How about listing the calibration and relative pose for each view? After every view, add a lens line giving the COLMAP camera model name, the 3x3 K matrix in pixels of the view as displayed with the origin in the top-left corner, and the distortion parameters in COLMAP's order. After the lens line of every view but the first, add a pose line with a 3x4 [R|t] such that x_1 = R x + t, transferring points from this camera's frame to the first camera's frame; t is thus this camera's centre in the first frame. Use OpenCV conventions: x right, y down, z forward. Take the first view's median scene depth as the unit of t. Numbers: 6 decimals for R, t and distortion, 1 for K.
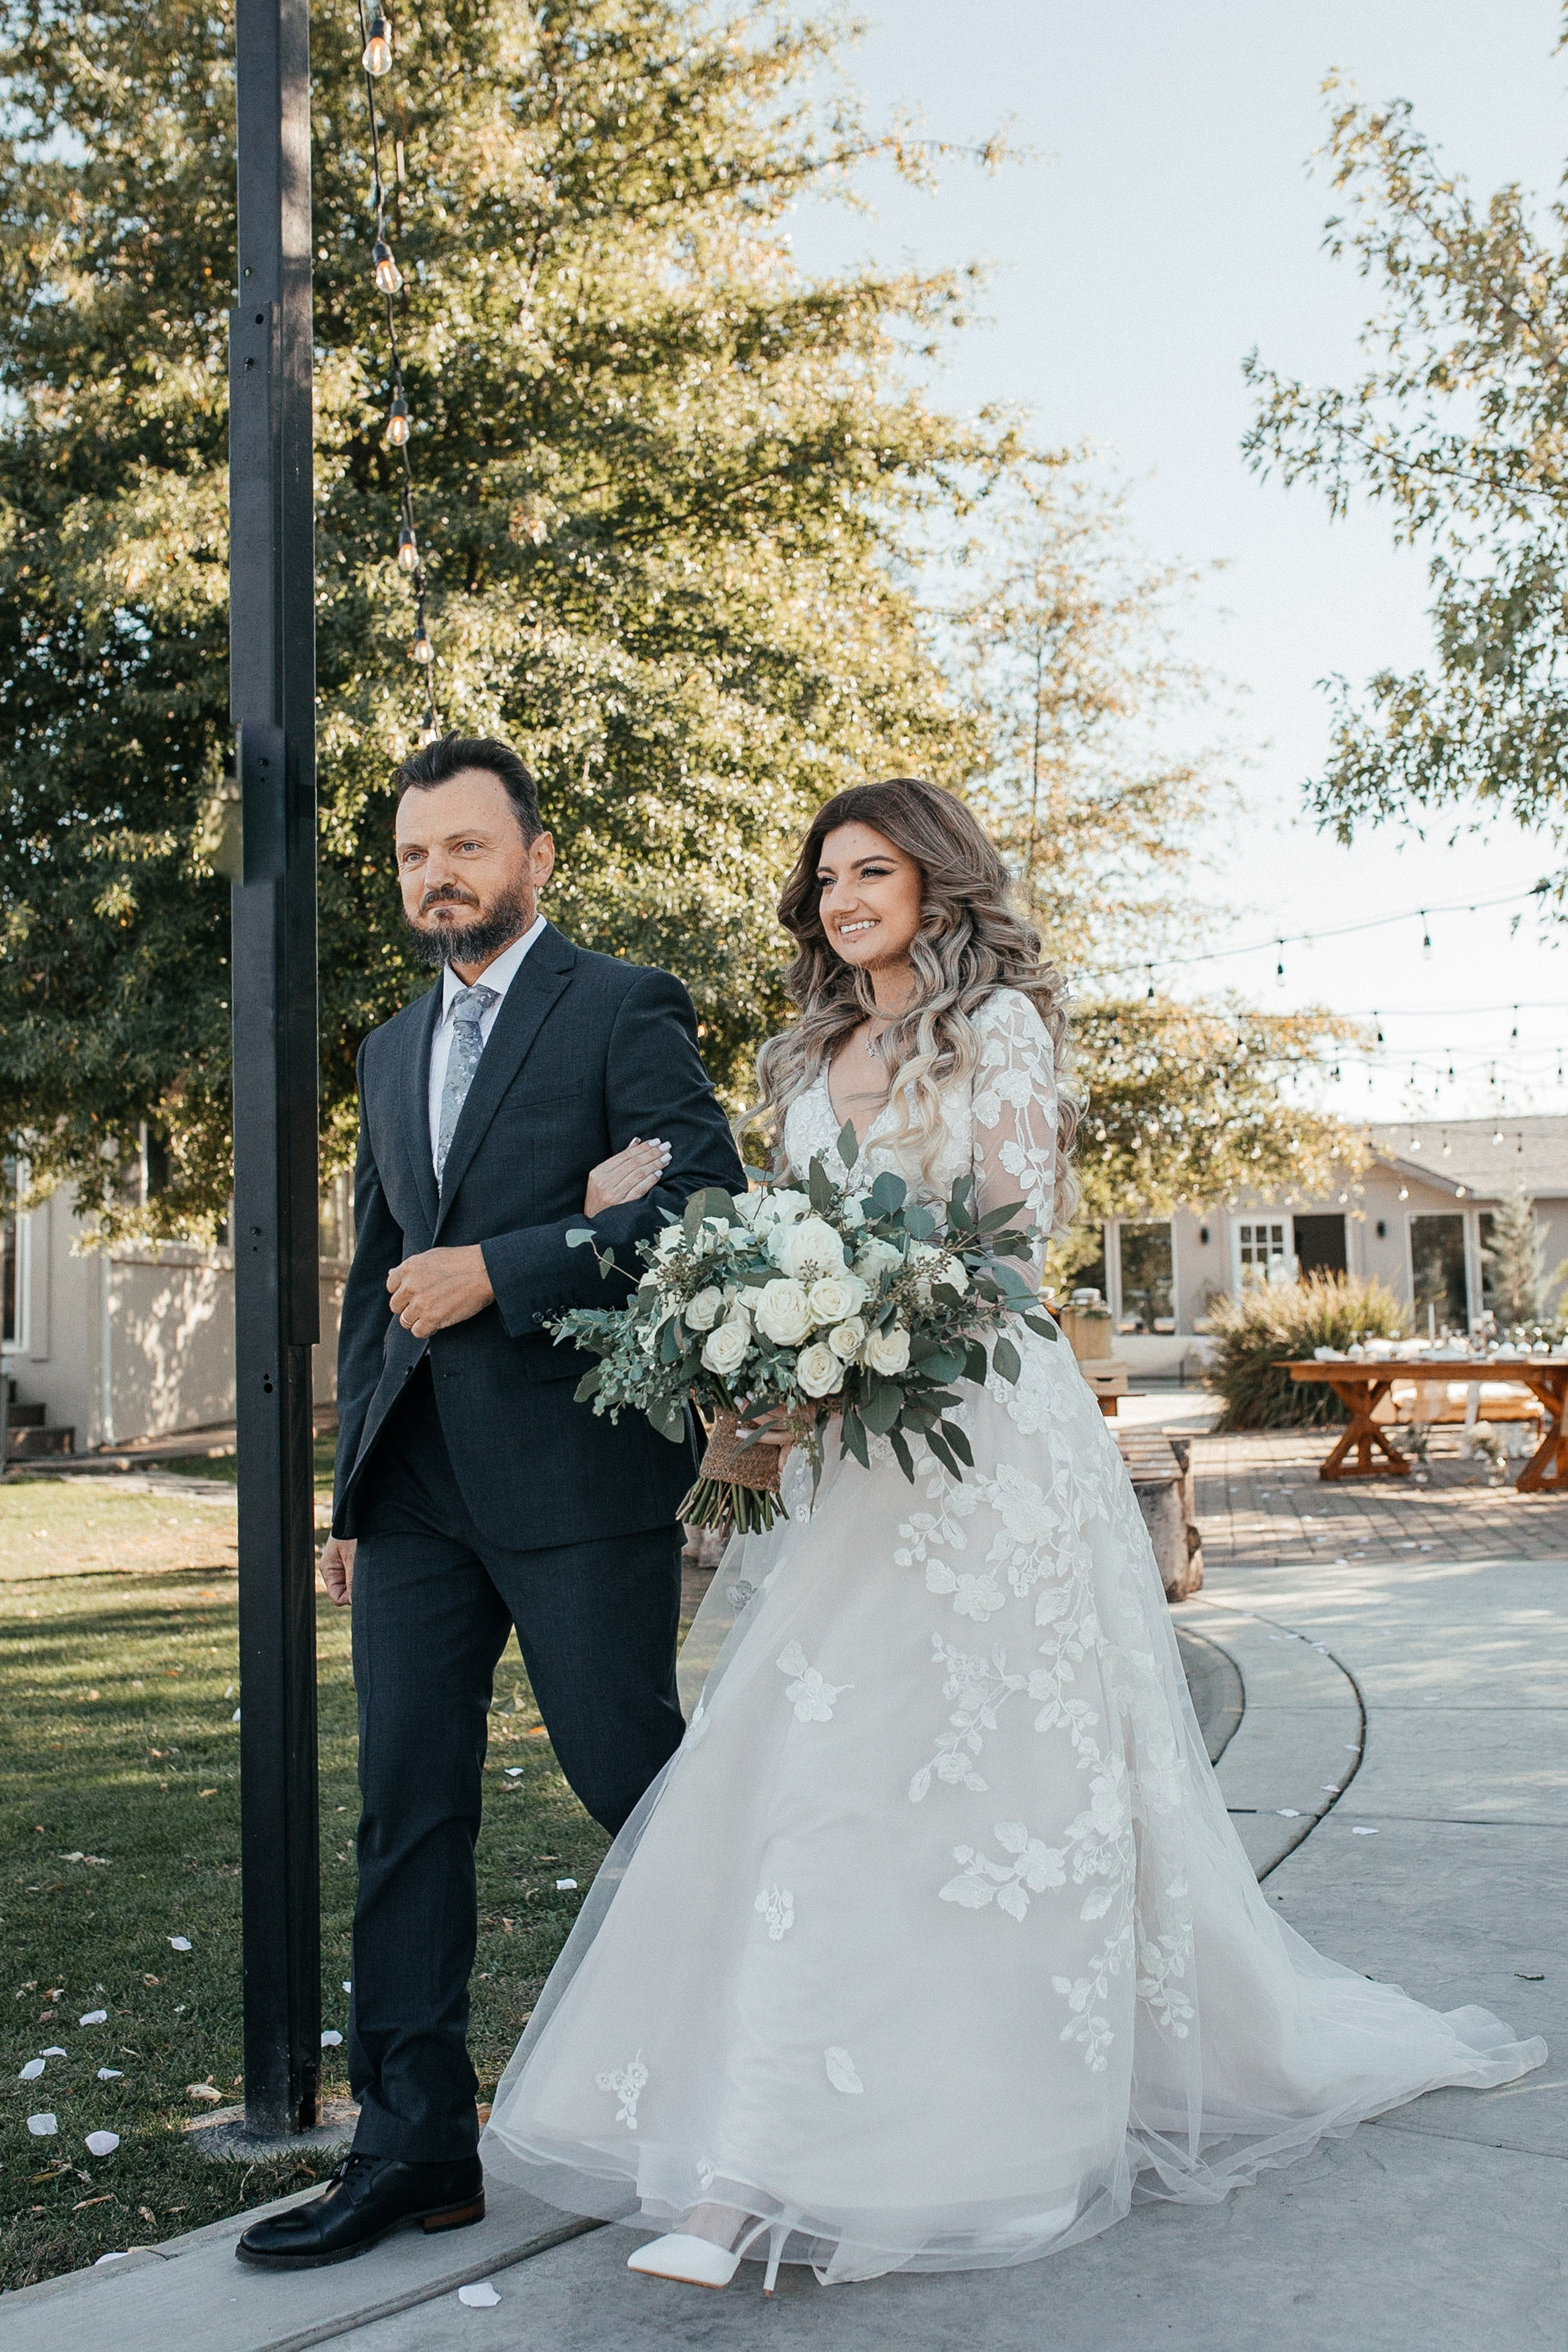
lens RADIAL K [[2527.1, 0, 784.0], [0, 2527.1, 1176.0], [0, 0, 1]] dist [-0.043284, -0.047065]
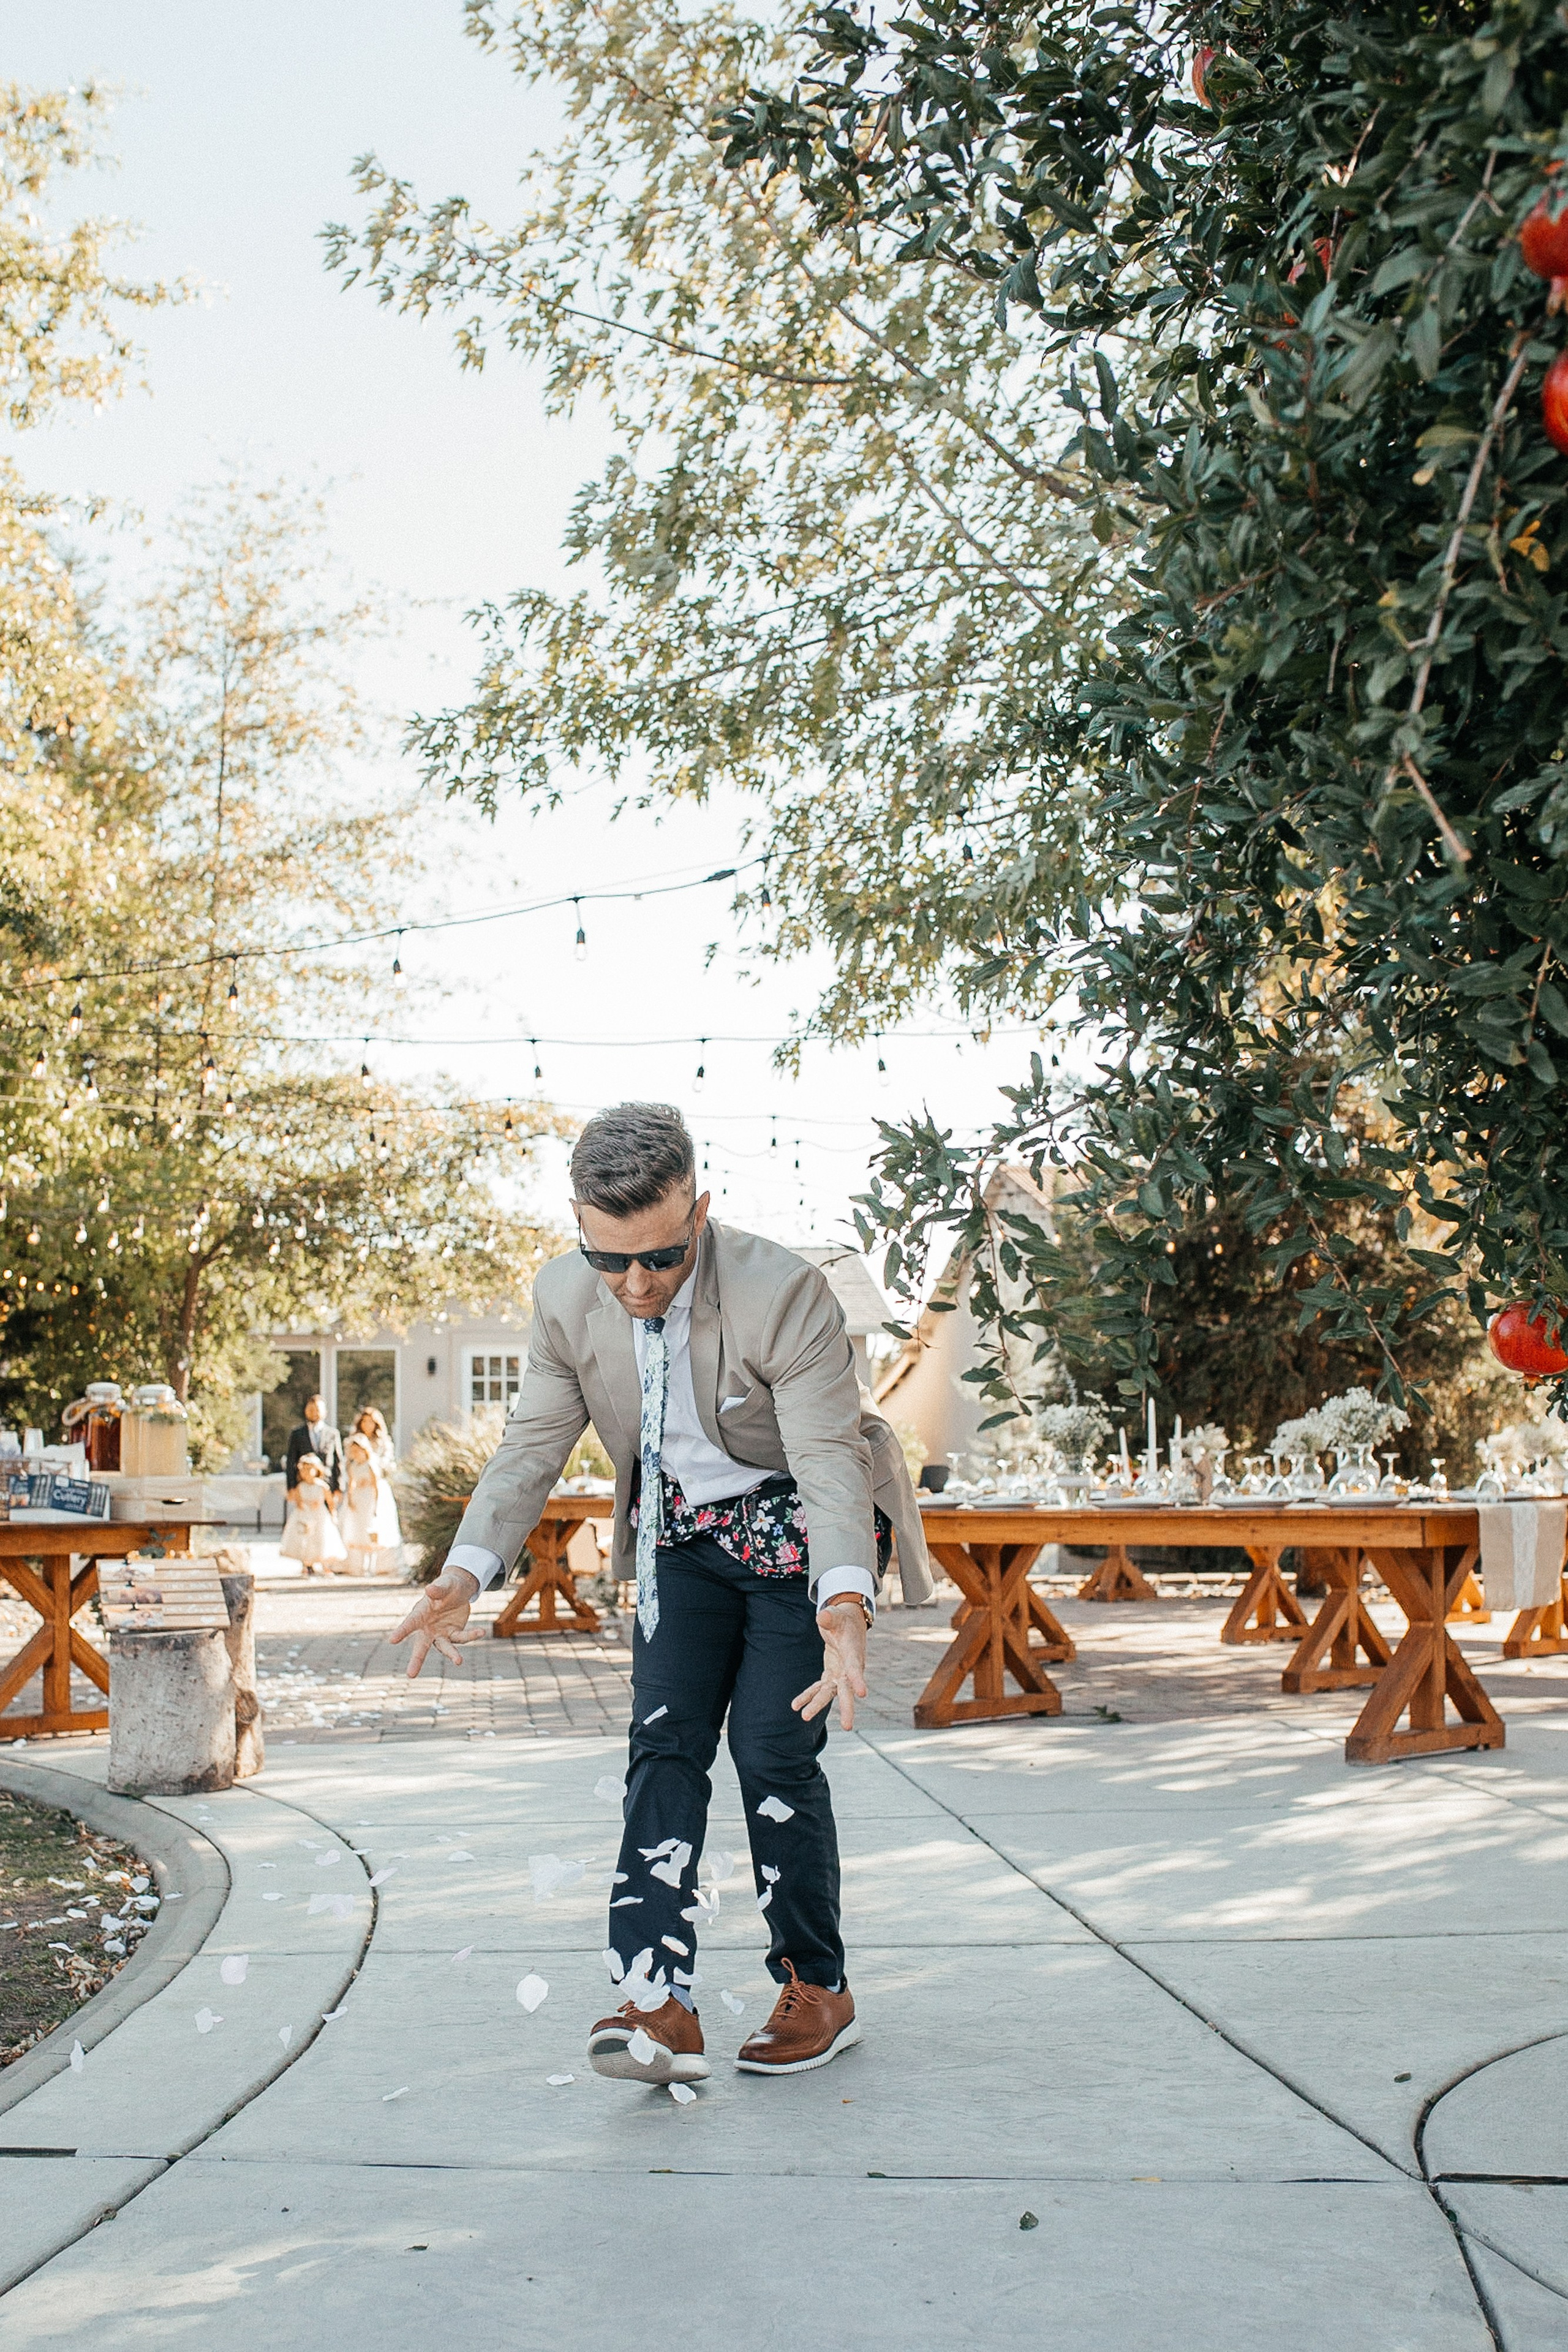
lens RADIAL K [[2355.2, 0, 751.6], [0, 2355.2, 1356.3], [0, 0, 1]] dist [-0.040542, -0.017175]
pose [[0.971883, 0.034705, 0.232892, 0.133257], [-0.034084, 0.999397, -0.006693, 0.035619], [-0.232984, -0.001433, 0.972480, 0.261279]]
